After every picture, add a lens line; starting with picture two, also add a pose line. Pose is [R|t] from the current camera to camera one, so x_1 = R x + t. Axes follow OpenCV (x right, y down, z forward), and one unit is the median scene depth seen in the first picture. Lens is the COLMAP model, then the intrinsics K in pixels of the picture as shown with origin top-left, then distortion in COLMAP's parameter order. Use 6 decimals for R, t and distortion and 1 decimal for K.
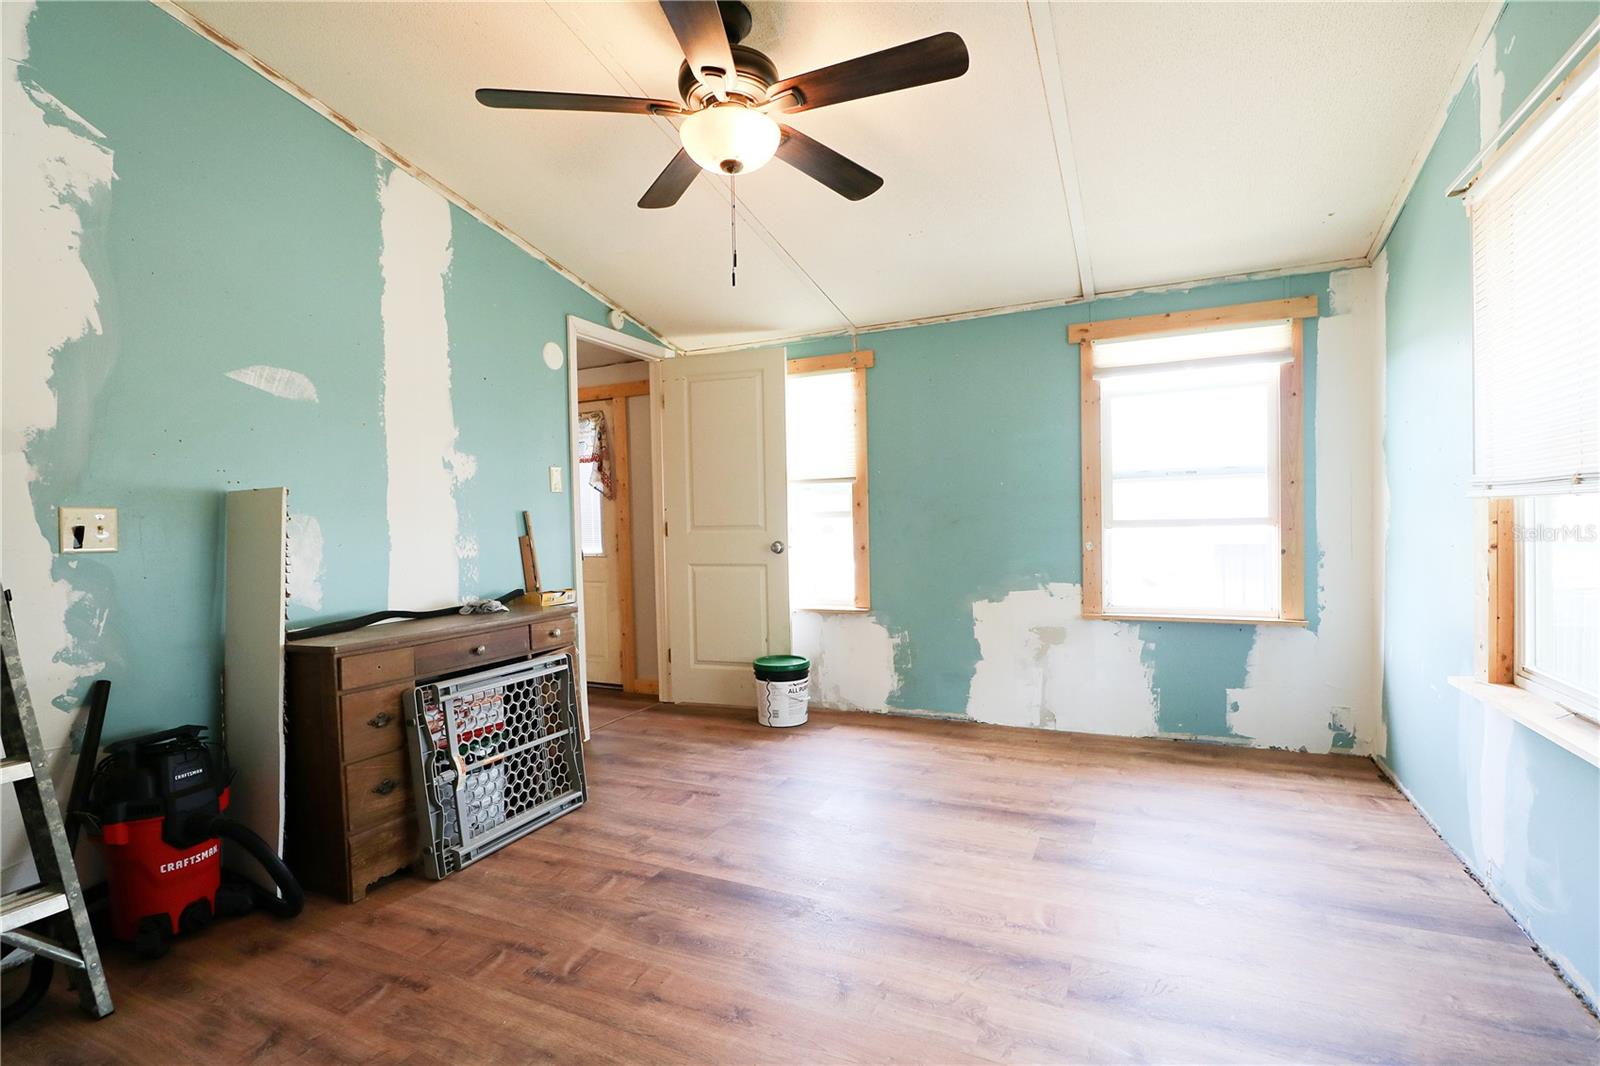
lens RADIAL K [[754.9, 0, 804.4], [0, 754.9, 535.8], [0, 0, 1]] dist [-0.002588, -0.014278]
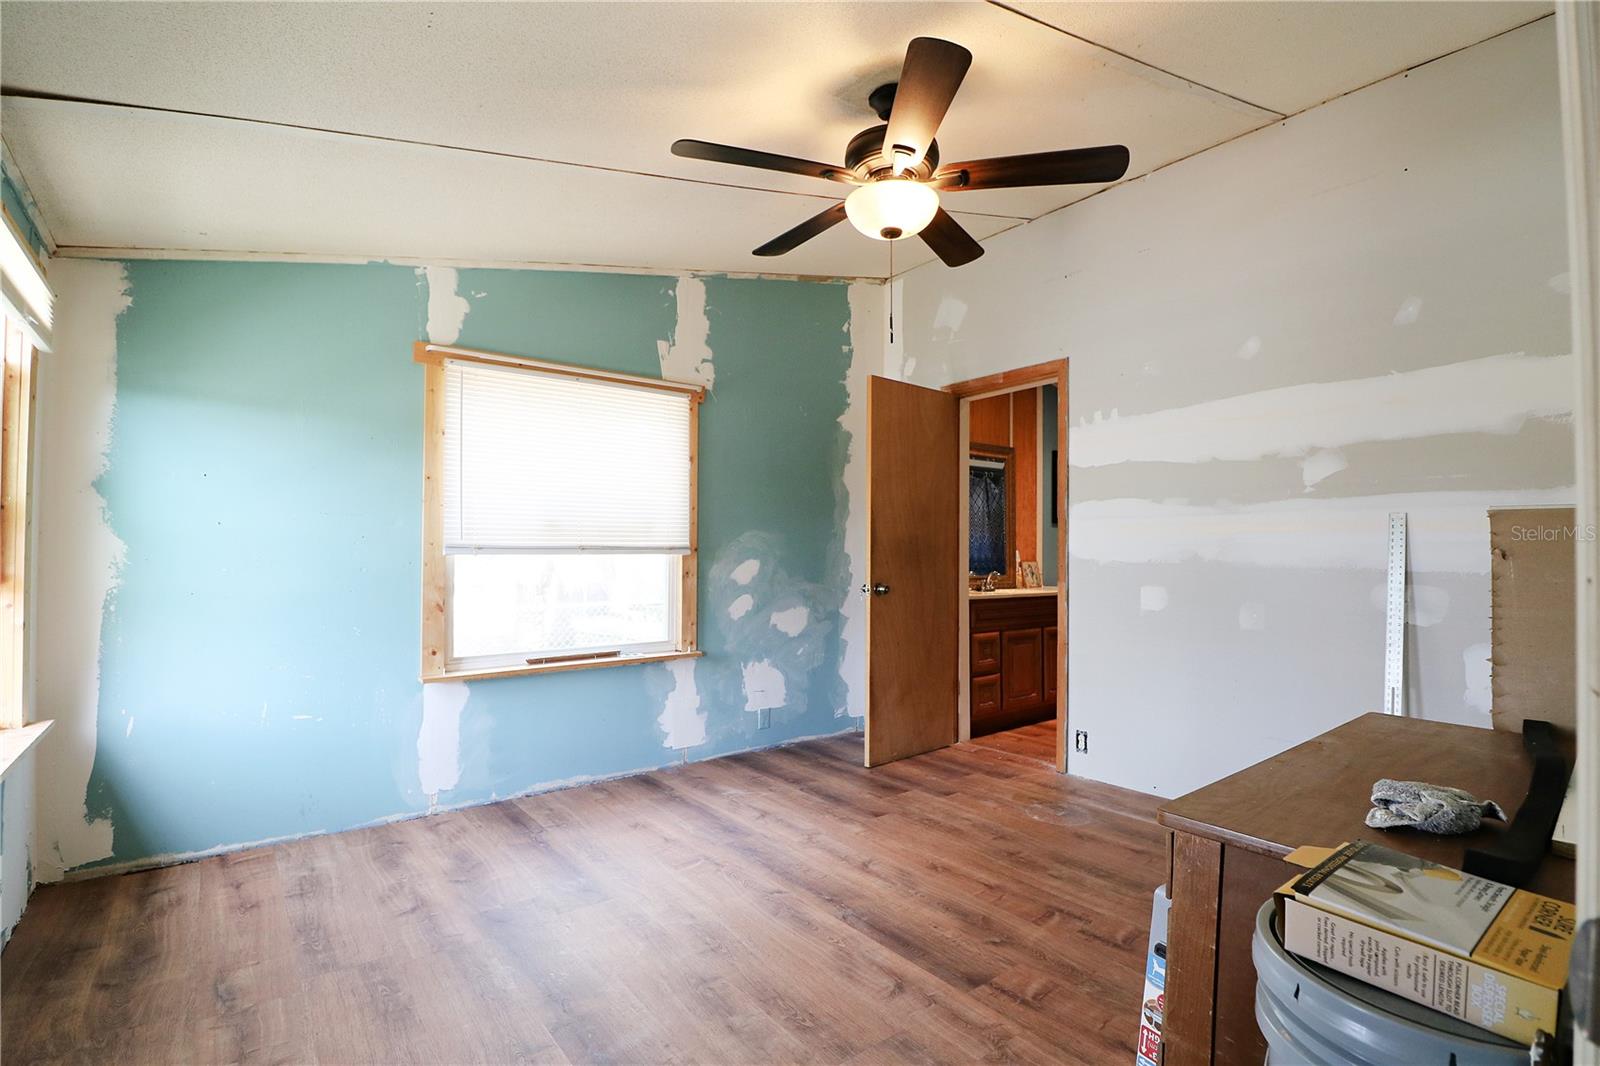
lens RADIAL K [[754.9, 0, 804.4], [0, 754.9, 535.8], [0, 0, 1]] dist [-0.002588, -0.014278]
pose [[-0.894350, 0.029544, 0.446391, -0.411276], [0.028589, 0.999552, -0.008876, -0.048103], [-0.446453, 0.004824, -0.894794, 1.832809]]
